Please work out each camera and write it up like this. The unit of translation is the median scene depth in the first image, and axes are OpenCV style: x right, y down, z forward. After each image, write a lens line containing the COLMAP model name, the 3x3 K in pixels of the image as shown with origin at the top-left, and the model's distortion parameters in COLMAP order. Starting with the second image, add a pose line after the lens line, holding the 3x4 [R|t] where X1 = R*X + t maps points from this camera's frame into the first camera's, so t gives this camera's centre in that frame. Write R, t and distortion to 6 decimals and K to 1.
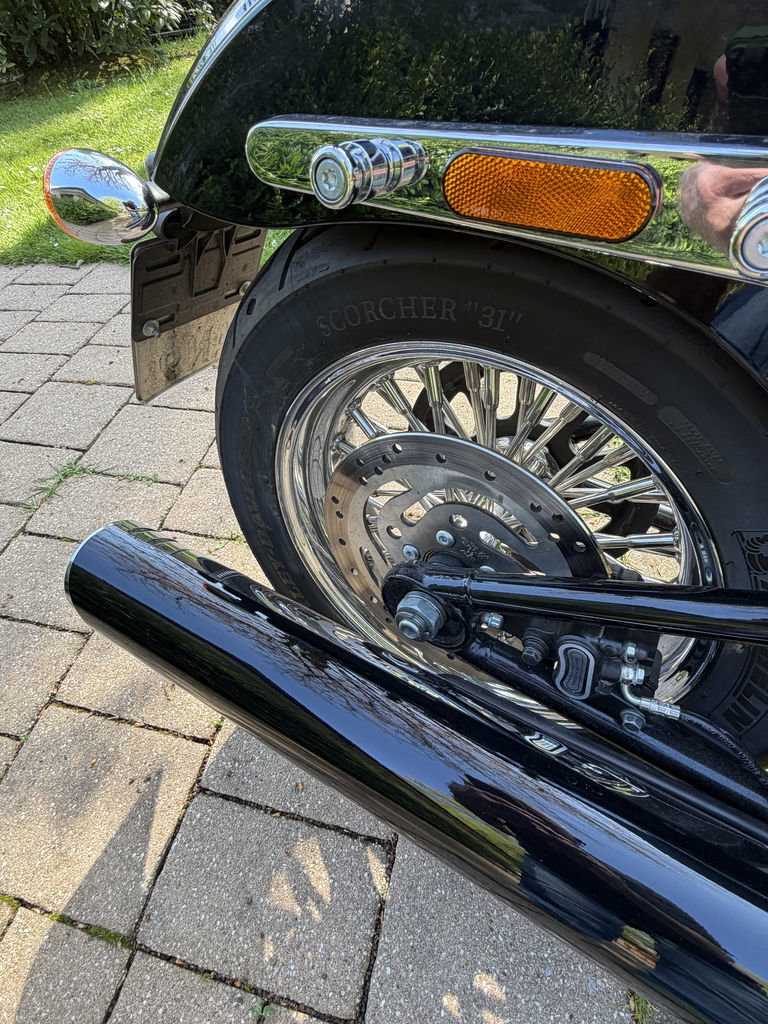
lens RADIAL K [[528.4, 0, 382.0], [0, 528.4, 505.6], [0, 0, 1]] dist [0.003763, -0.001718]
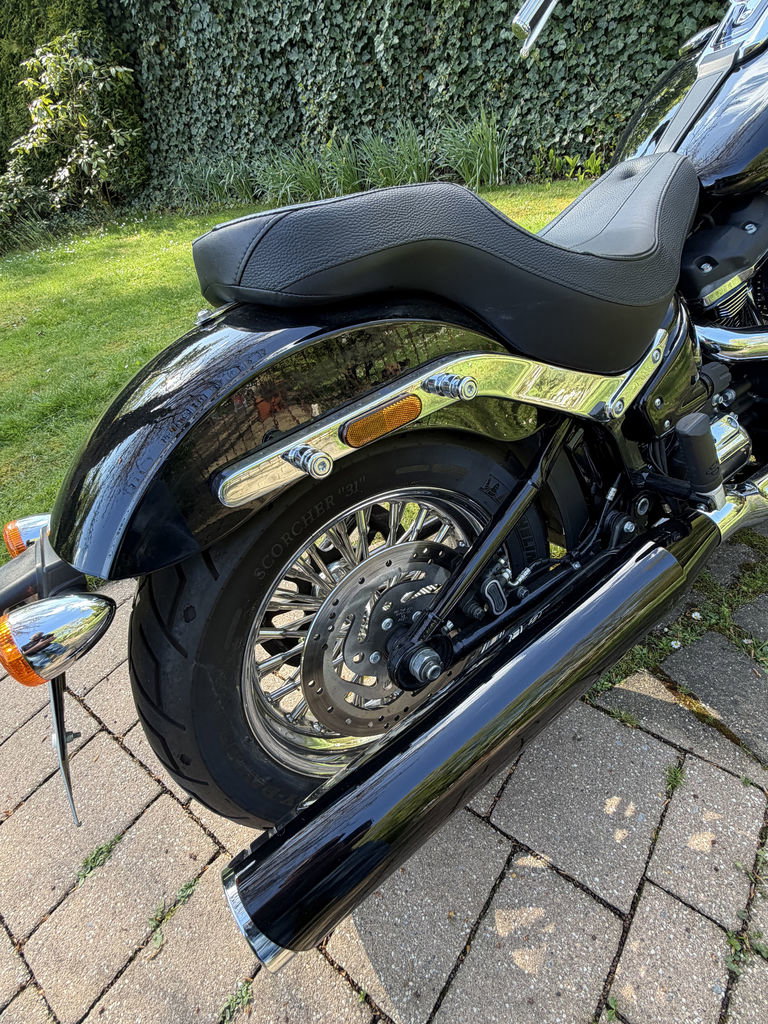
lens RADIAL K [[528.4, 0, 385.4], [0, 528.4, 504.4], [0, 0, 1]] dist [0.003763, -0.001718]
pose [[0.397541, -0.550361, 0.734209, -0.590845], [0.777056, 0.627473, 0.049612, -0.172044], [-0.488001, 0.550799, 0.677108, -0.146025]]
